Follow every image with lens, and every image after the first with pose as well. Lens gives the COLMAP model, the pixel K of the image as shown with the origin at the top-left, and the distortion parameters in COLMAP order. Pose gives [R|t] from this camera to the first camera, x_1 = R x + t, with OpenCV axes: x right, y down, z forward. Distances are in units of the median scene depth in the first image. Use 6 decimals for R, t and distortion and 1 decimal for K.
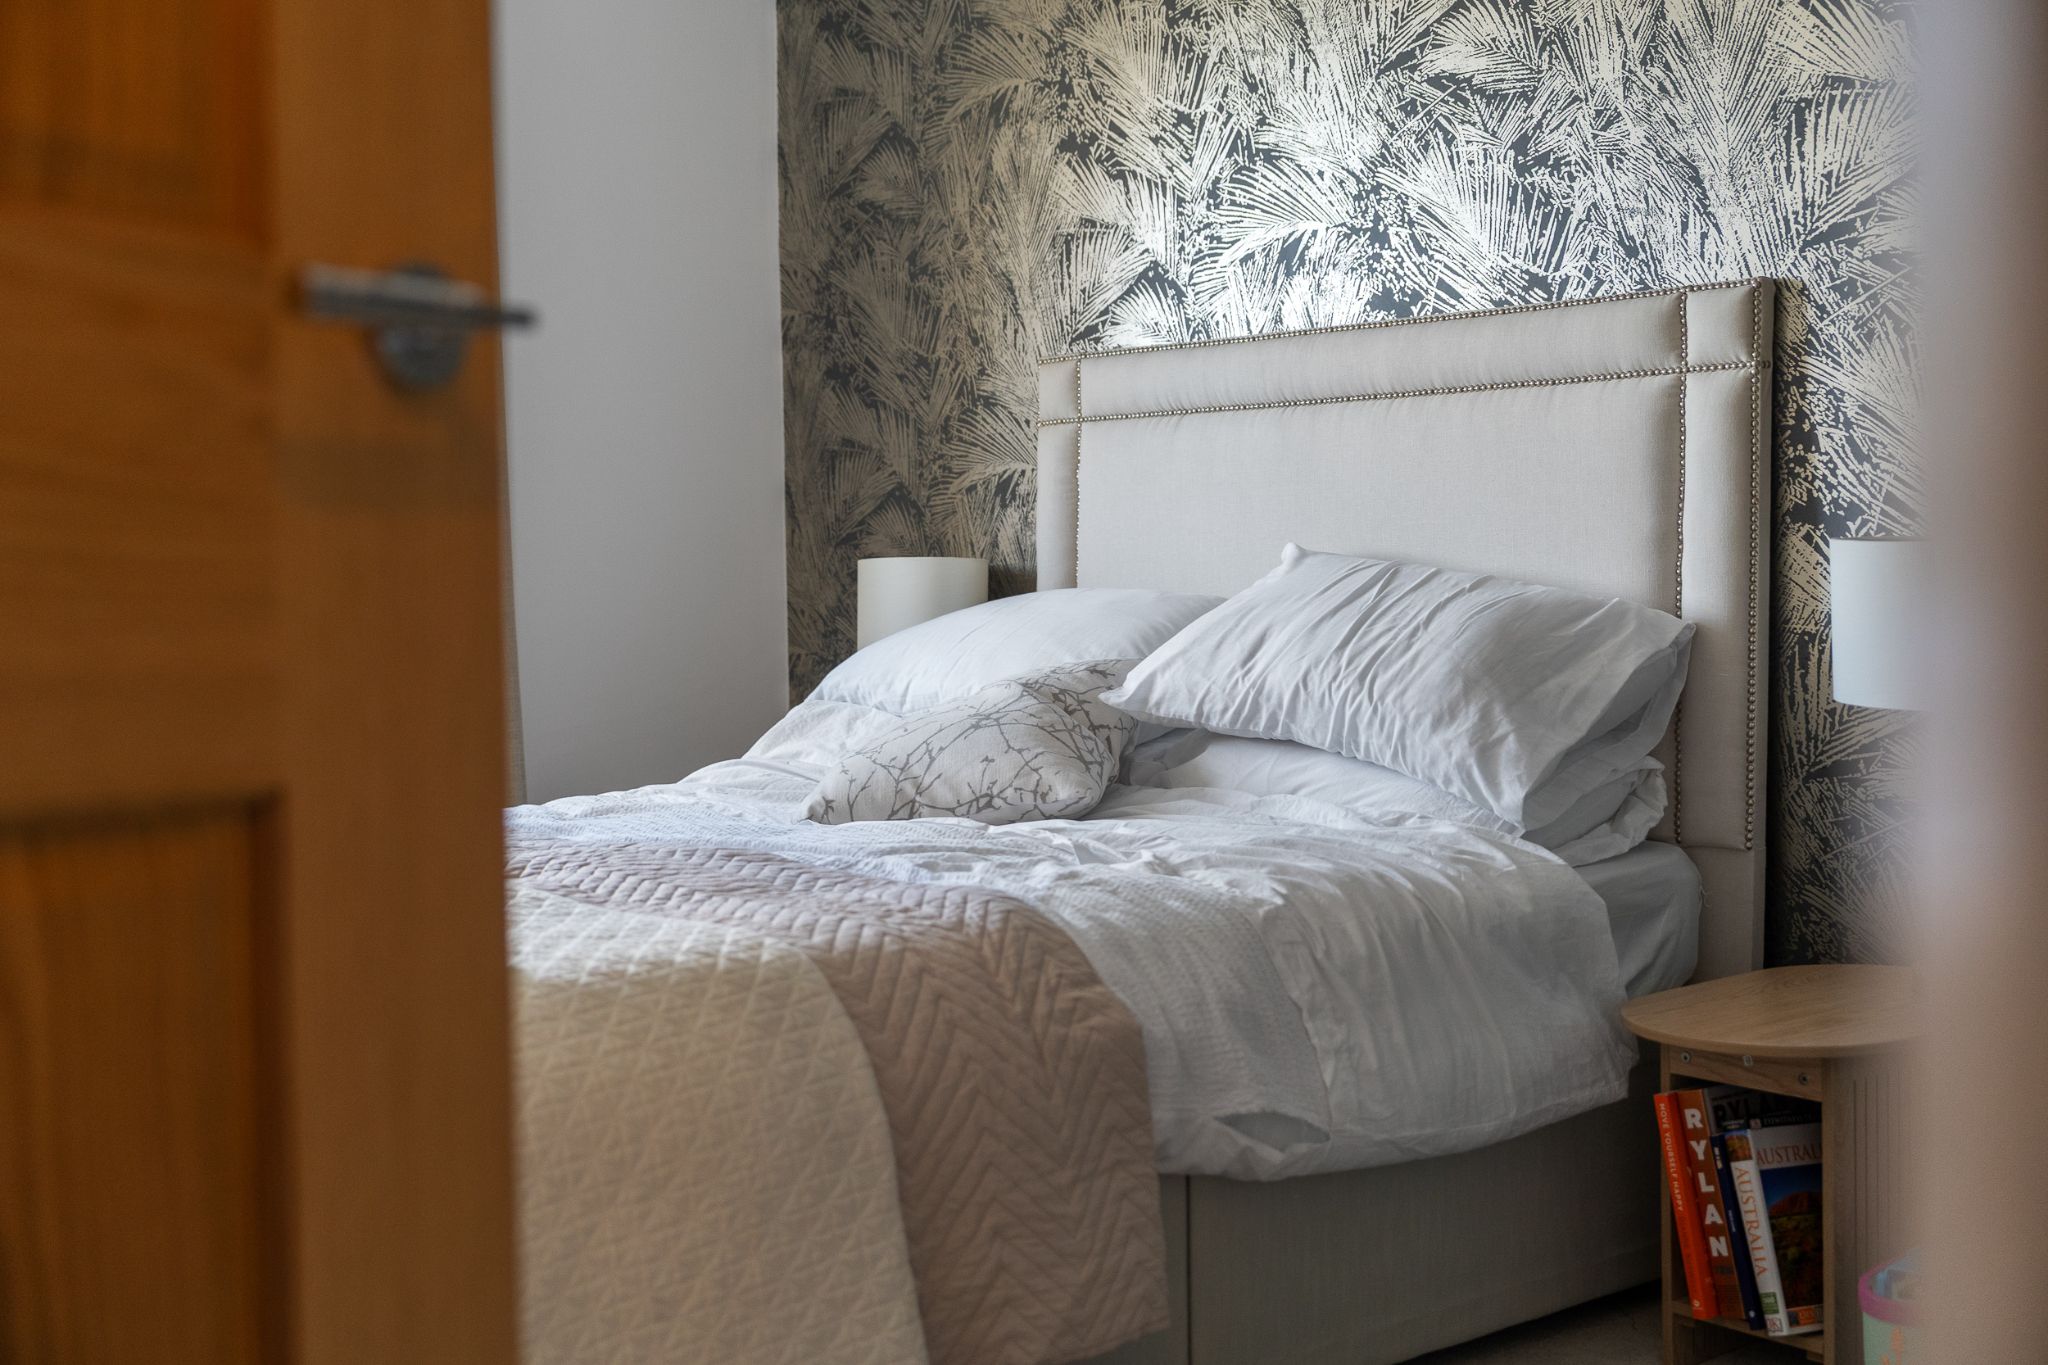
lens RADIAL K [[2476.0, 0, 1027.5], [0, 2476.0, 671.3], [0, 0, 1]] dist [-0.005222, 0.000000]
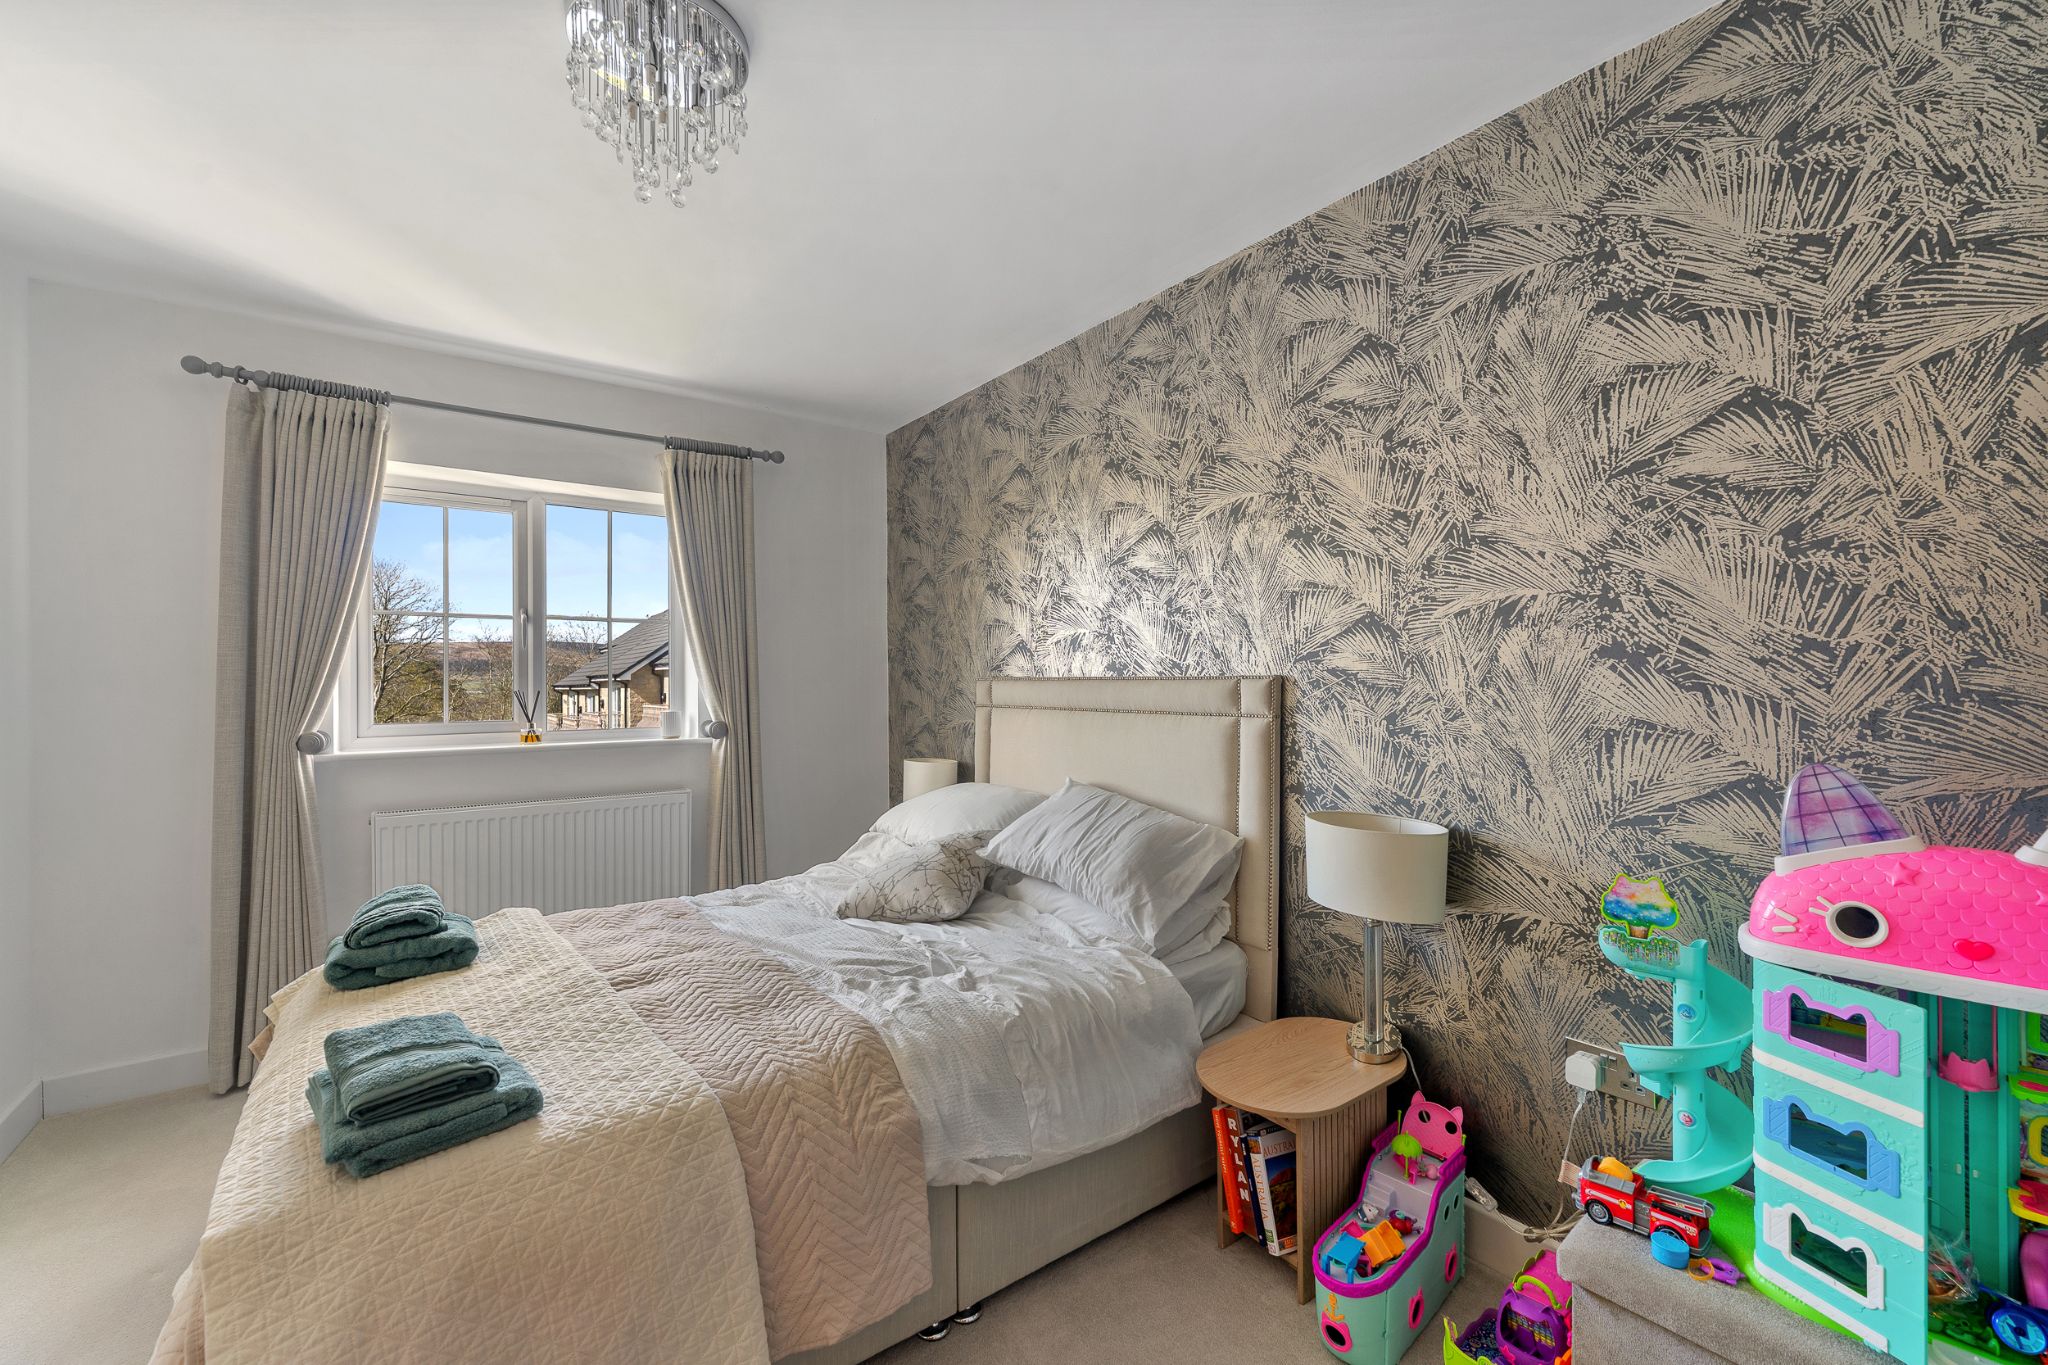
lens RADIAL K [[844.7, 0, 1028.8], [0, 844.7, 689.1], [0, 0, 1]] dist [0.001198, -0.000188]
pose [[0.999151, 0.006299, -0.040702, 0.119977], [-0.007618, 0.999448, -0.032331, -0.125572], [0.040476, 0.032613, 0.998648, 0.283270]]
